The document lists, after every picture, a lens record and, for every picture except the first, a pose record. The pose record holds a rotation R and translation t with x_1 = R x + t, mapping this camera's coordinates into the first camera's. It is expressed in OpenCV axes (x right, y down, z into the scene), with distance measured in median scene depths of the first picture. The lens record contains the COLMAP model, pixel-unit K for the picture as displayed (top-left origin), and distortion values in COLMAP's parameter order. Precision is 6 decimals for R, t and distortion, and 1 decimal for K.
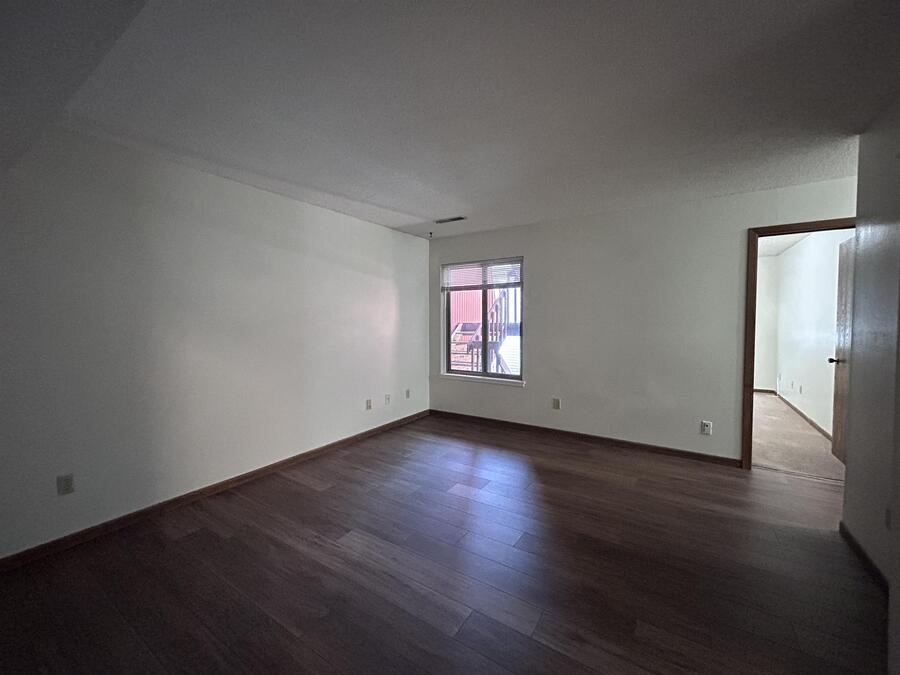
lens RADIAL K [[362.1, 0, 452.4], [0, 362.1, 337.3], [0, 0, 1]] dist [-0.002185, 0.000132]
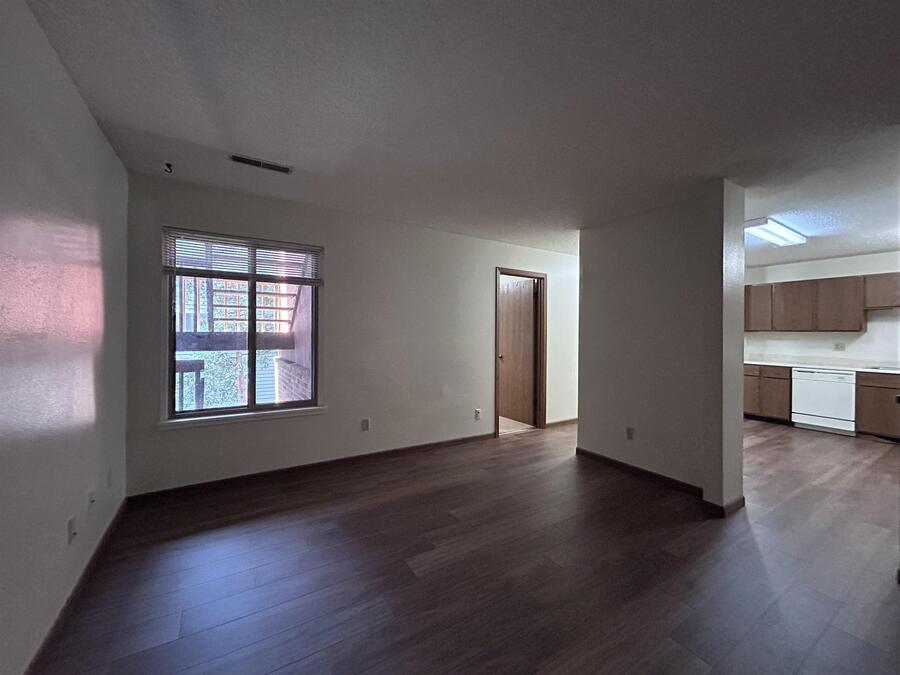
lens RADIAL K [[362.1, 0, 448.5], [0, 362.1, 335.6], [0, 0, 1]] dist [-0.002185, 0.000132]
pose [[0.423271, 0.002104, 0.906000, -0.392420], [0.032326, 0.999325, -0.017423, -0.008401], [-0.905426, 0.036662, 0.422918, 0.415420]]
